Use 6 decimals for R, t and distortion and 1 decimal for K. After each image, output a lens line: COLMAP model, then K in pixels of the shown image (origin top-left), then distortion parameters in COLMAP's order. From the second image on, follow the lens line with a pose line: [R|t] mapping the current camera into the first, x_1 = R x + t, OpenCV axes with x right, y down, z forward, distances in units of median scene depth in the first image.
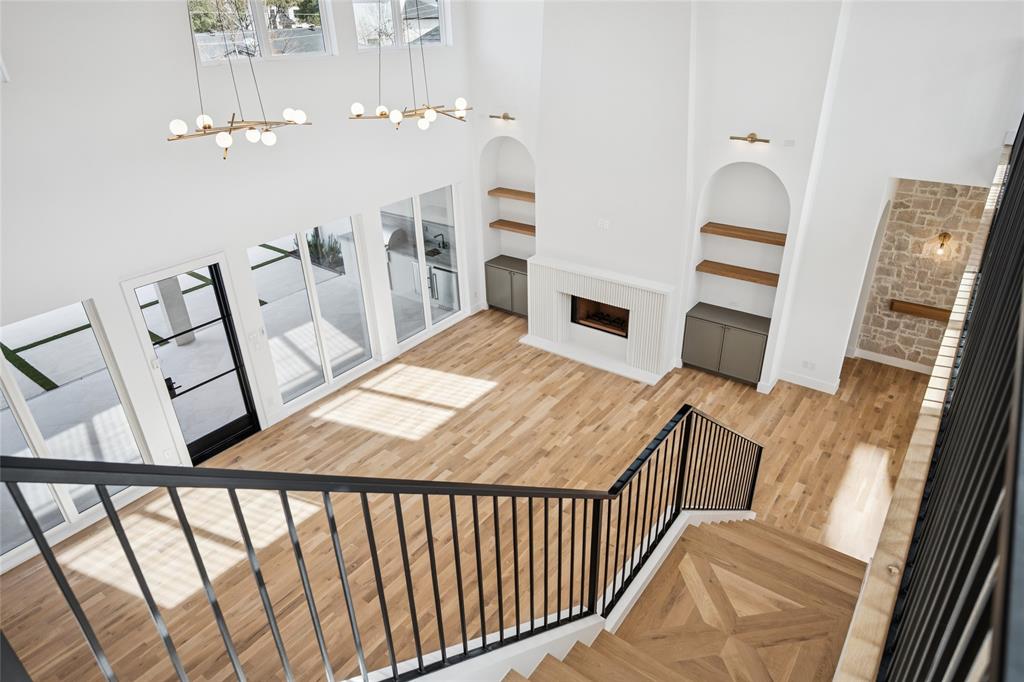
lens RADIAL K [[622.0, 0, 514.0], [0, 622.0, 340.6], [0, 0, 1]] dist [0.001016, 0.002935]
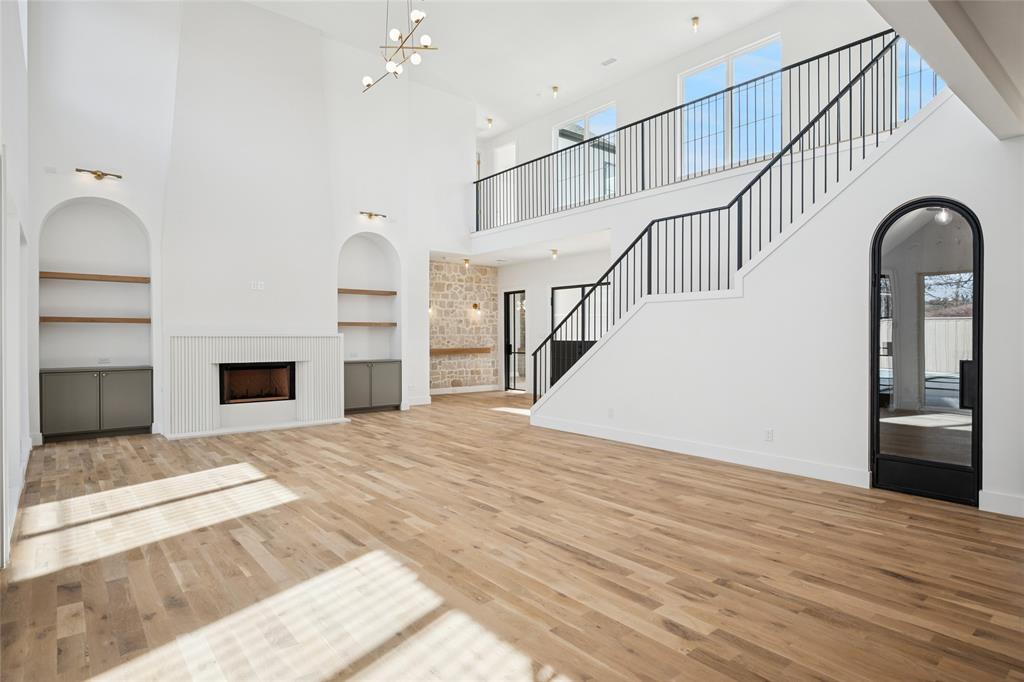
lens RADIAL K [[562.9, 0, 508.2], [0, 562.9, 338.8], [0, 0, 1]] dist [-0.001028, -0.000718]
pose [[0.238761, 0.024634, 0.970766, -0.658800], [0.446033, 0.885205, -0.132165, 0.197910], [-0.862582, 0.464549, 0.200365, 0.511439]]
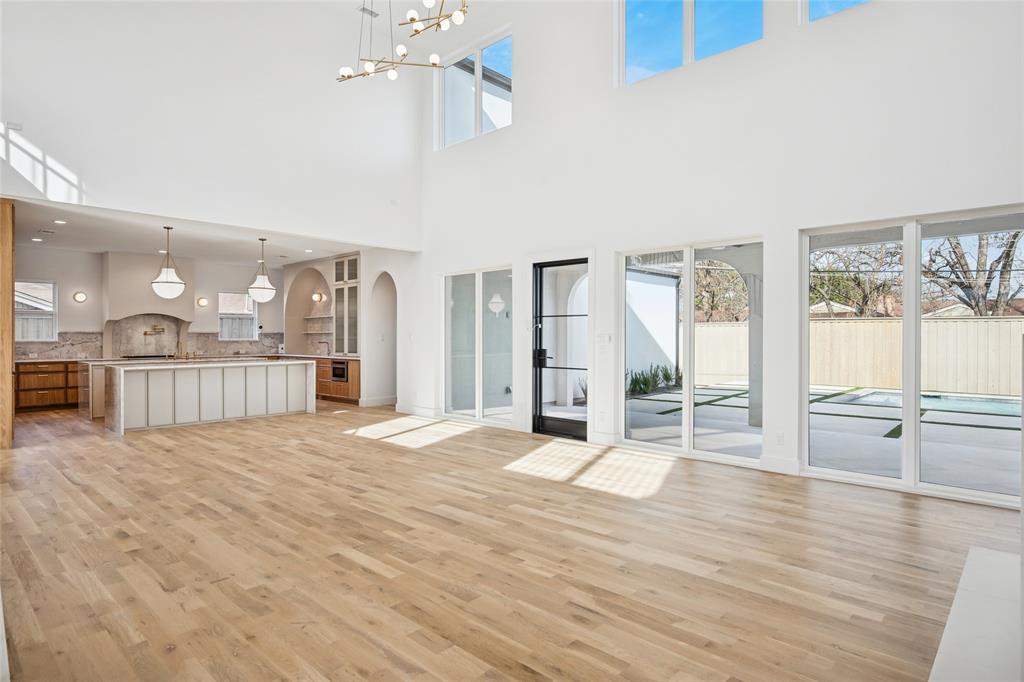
lens RADIAL K [[562.9, 0, 517.2], [0, 562.9, 337.3], [0, 0, 1]] dist [-0.001028, -0.000718]
pose [[-0.099606, 0.031864, -0.994517, 0.436823], [-0.461888, 0.883797, 0.074578, -0.012701], [0.881327, 0.466784, -0.073314, 0.833579]]
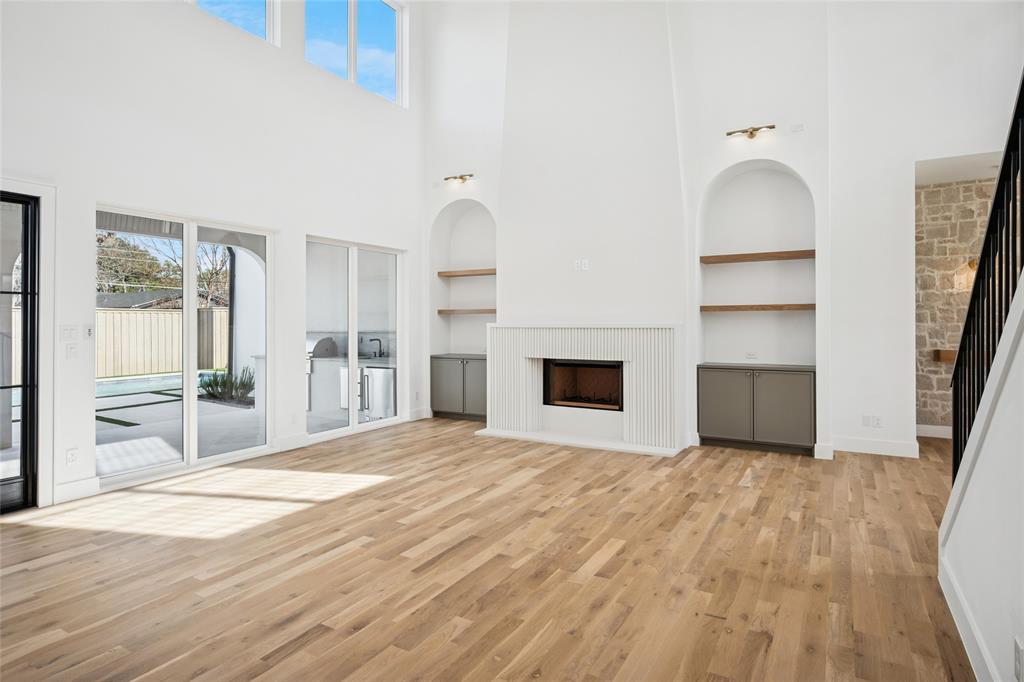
lens RADIAL K [[562.9, 0, 508.1], [0, 562.9, 322.4], [0, 0, 1]] dist [-0.001028, -0.000718]
pose [[0.993618, 0.023821, 0.110257, -0.035243], [0.030682, 0.883525, -0.467378, 0.232616], [-0.108548, 0.467778, 0.877155, 0.393553]]
